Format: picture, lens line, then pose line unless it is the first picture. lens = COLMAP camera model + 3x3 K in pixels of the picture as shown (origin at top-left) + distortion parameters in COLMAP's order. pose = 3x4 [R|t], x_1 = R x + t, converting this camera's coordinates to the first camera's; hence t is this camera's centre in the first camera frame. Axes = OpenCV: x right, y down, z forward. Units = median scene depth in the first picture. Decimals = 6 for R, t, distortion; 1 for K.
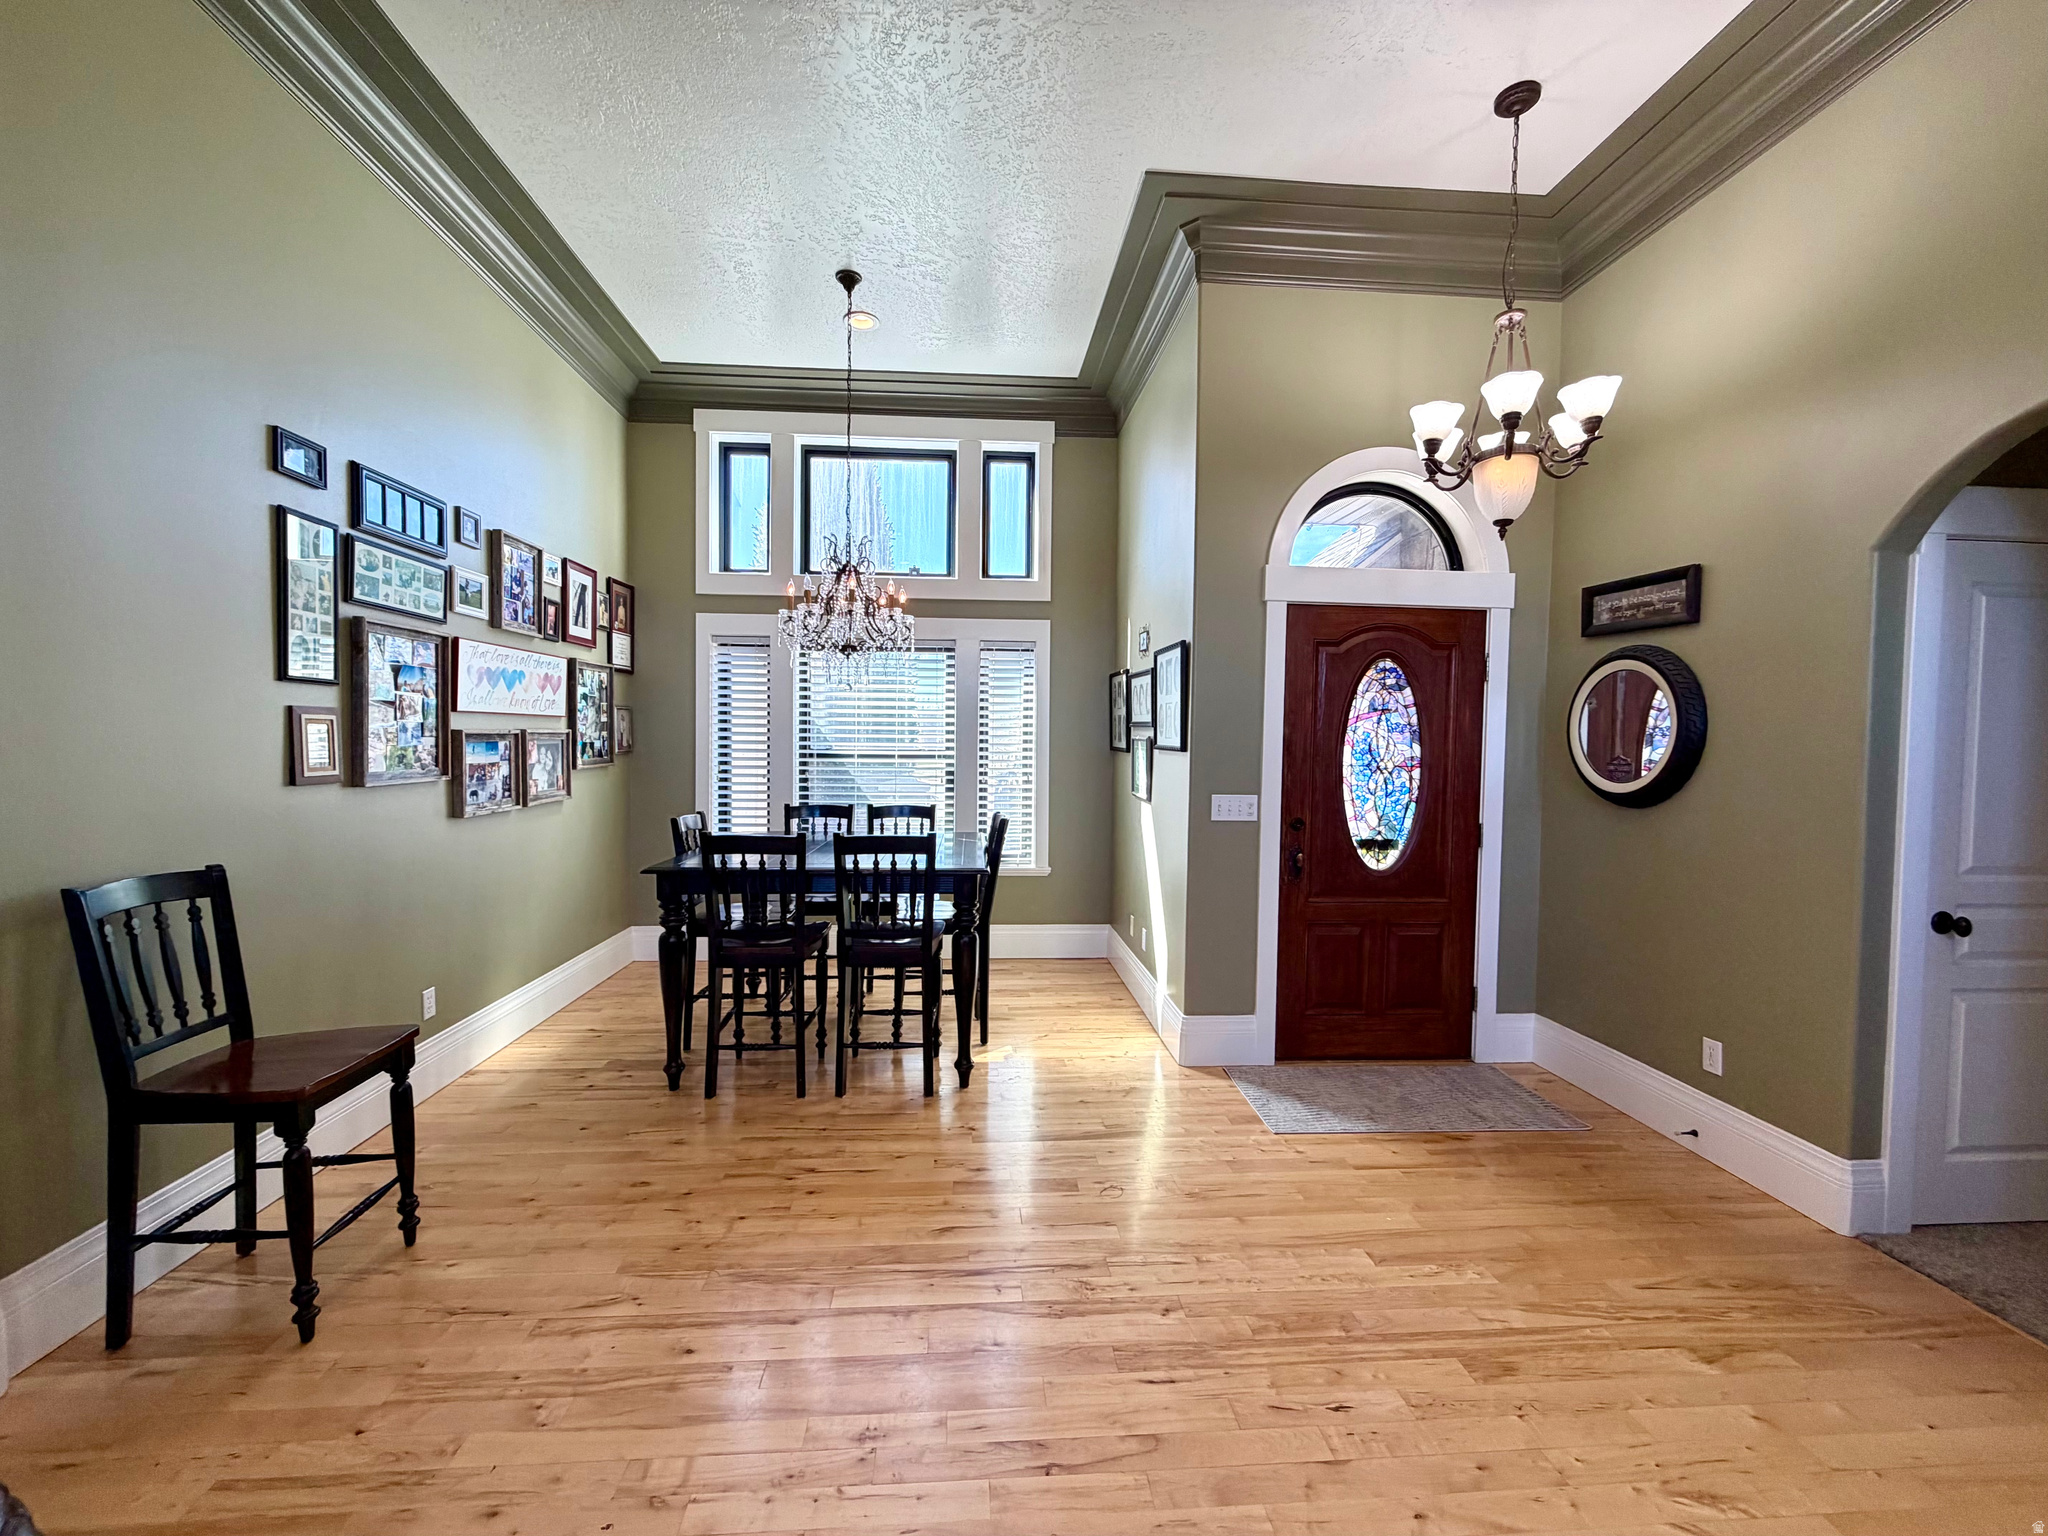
lens RADIAL K [[824.2, 0, 1026.4], [0, 824.2, 771.1], [0, 0, 1]] dist [-0.001655, 0.000413]
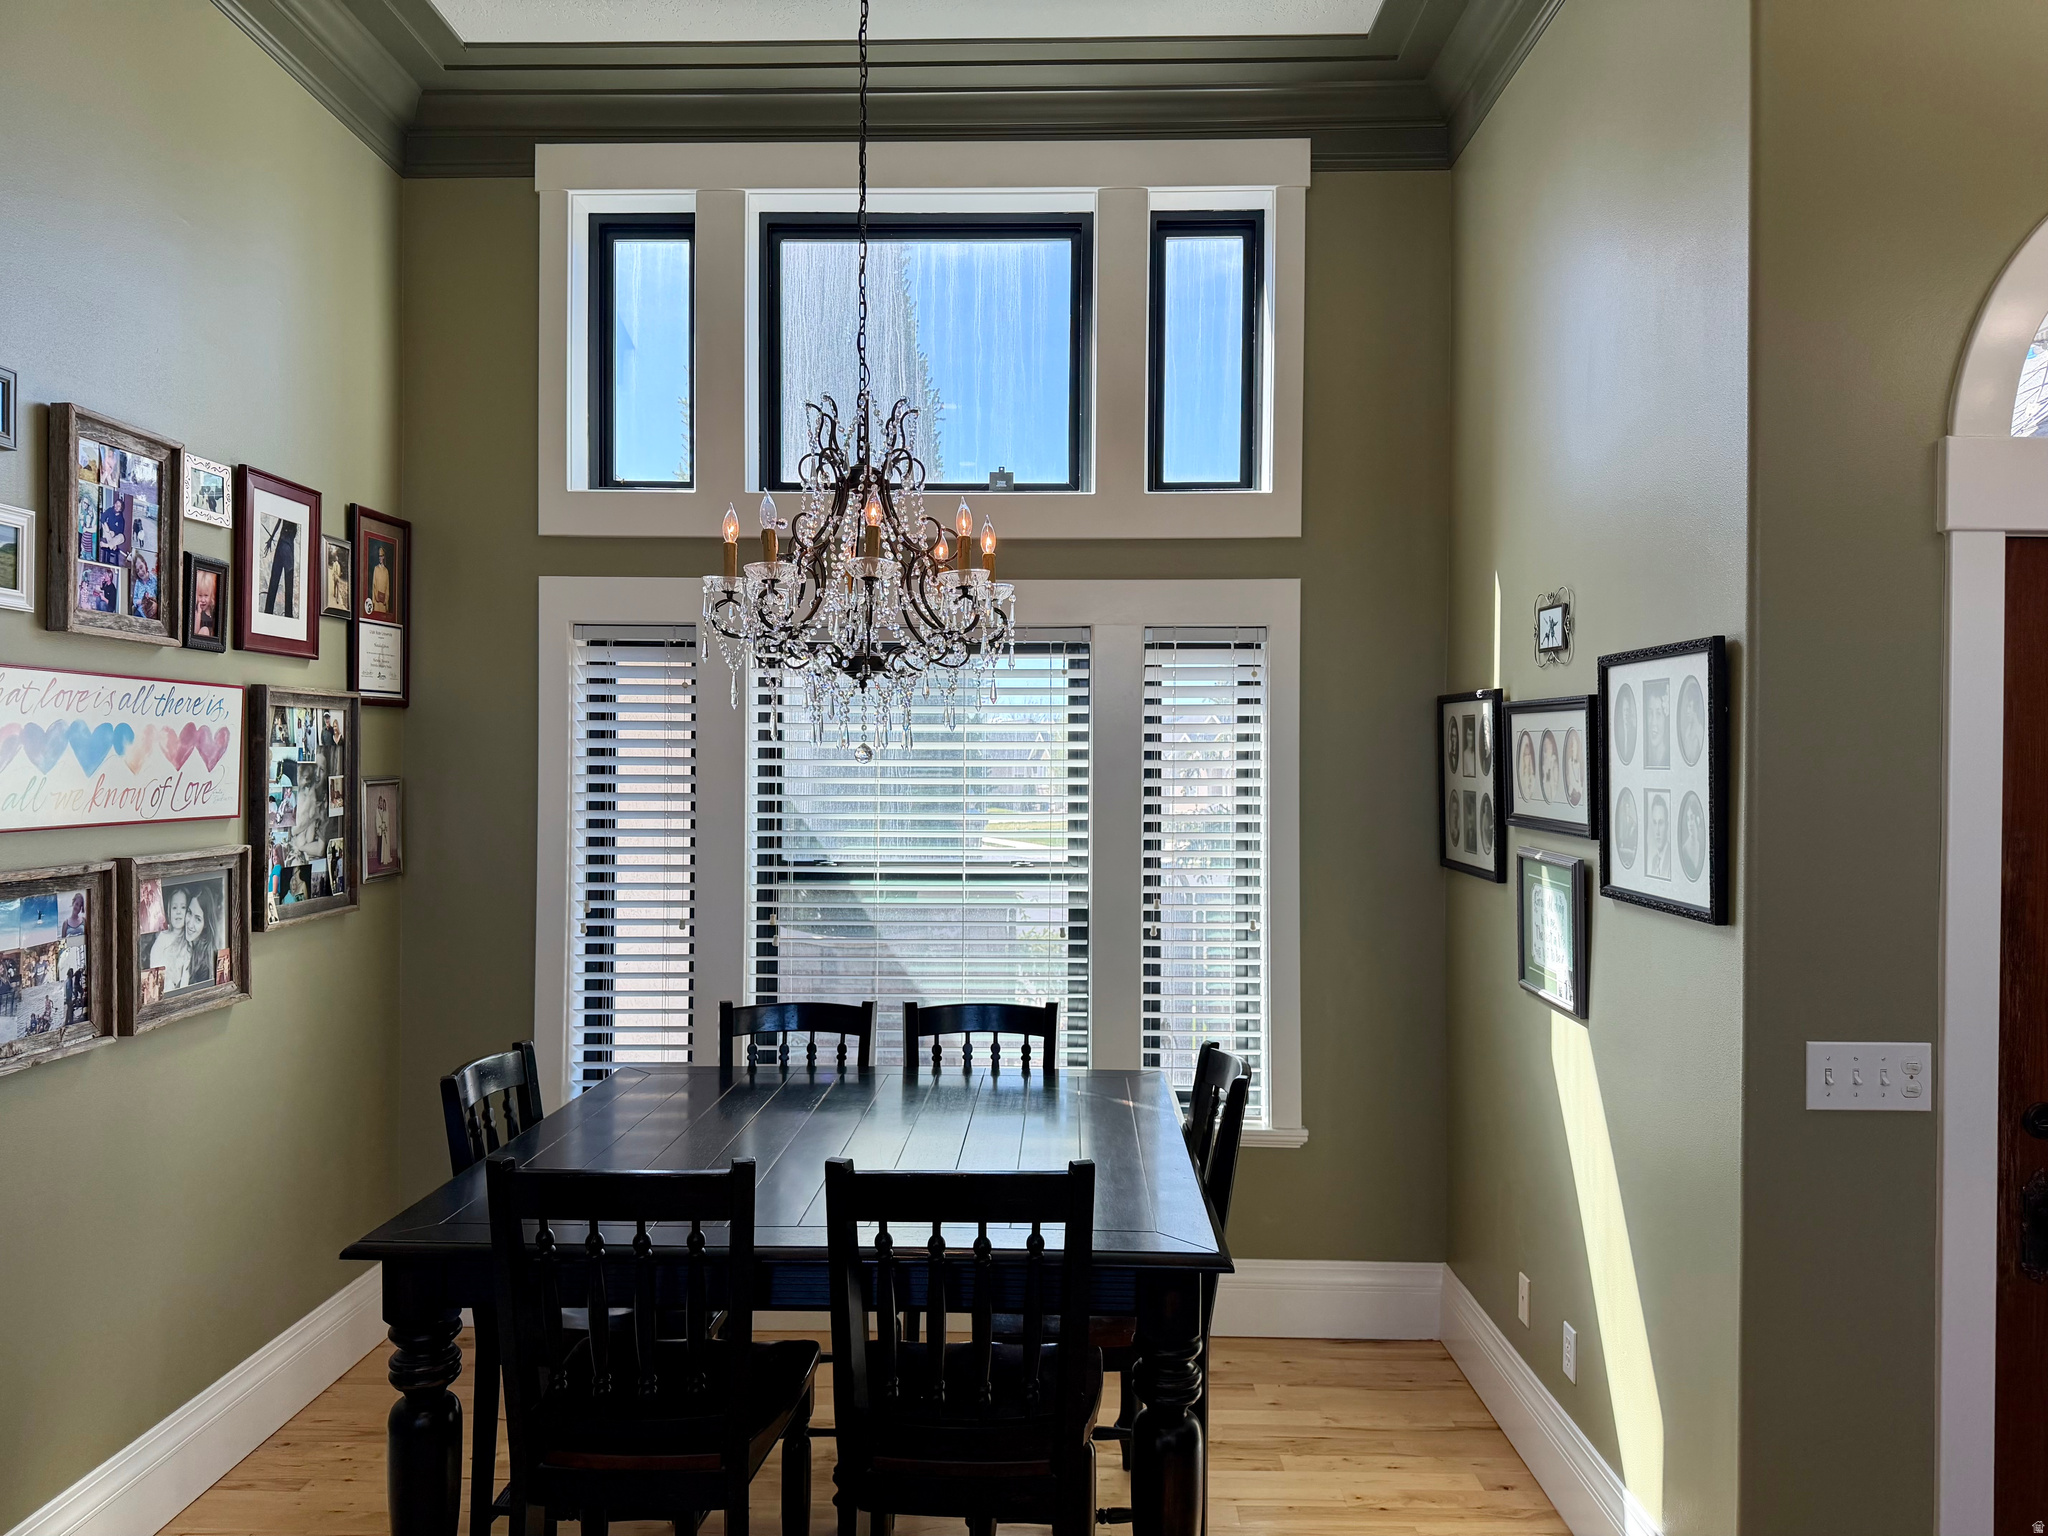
lens RADIAL K [[1432.0, 0, 1037.1], [0, 1432.0, 766.2], [0, 0, 1]] dist [0.048232, -0.037710]
pose [[0.996190, -0.007242, -0.086907, -0.054013], [0.004132, 0.999347, -0.035905, -0.059041], [0.087110, 0.035409, 0.995569, 0.234714]]
